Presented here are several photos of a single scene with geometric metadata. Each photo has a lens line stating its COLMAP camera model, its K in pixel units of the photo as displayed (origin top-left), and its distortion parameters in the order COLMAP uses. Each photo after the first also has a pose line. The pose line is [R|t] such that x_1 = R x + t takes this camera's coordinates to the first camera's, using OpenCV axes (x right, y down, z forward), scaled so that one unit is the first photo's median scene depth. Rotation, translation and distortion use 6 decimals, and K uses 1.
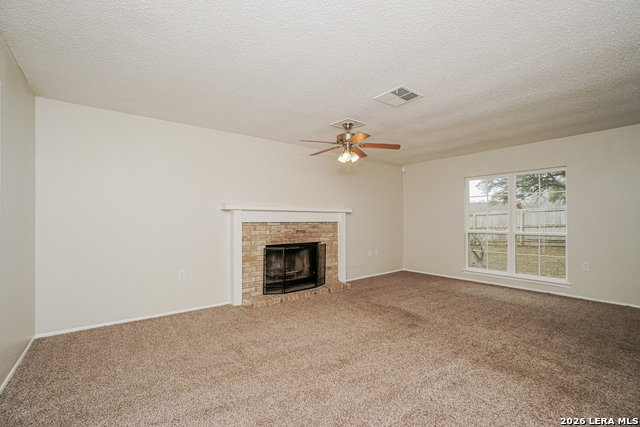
lens RADIAL K [[288.5, 0, 321.9], [0, 288.5, 215.0], [0, 0, 1]] dist [-0.000954, -0.000109]
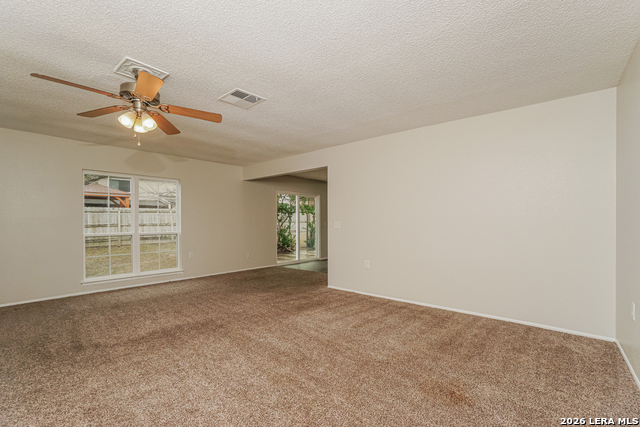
lens RADIAL K [[288.5, 0, 321.9], [0, 288.5, 219.2], [0, 0, 1]] dist [-0.000954, -0.000109]
pose [[-0.192771, 0.008033, 0.981211, -0.535131], [-0.017290, 0.999783, -0.011582, 0.013825], [-0.981091, -0.019198, -0.192591, 0.625005]]
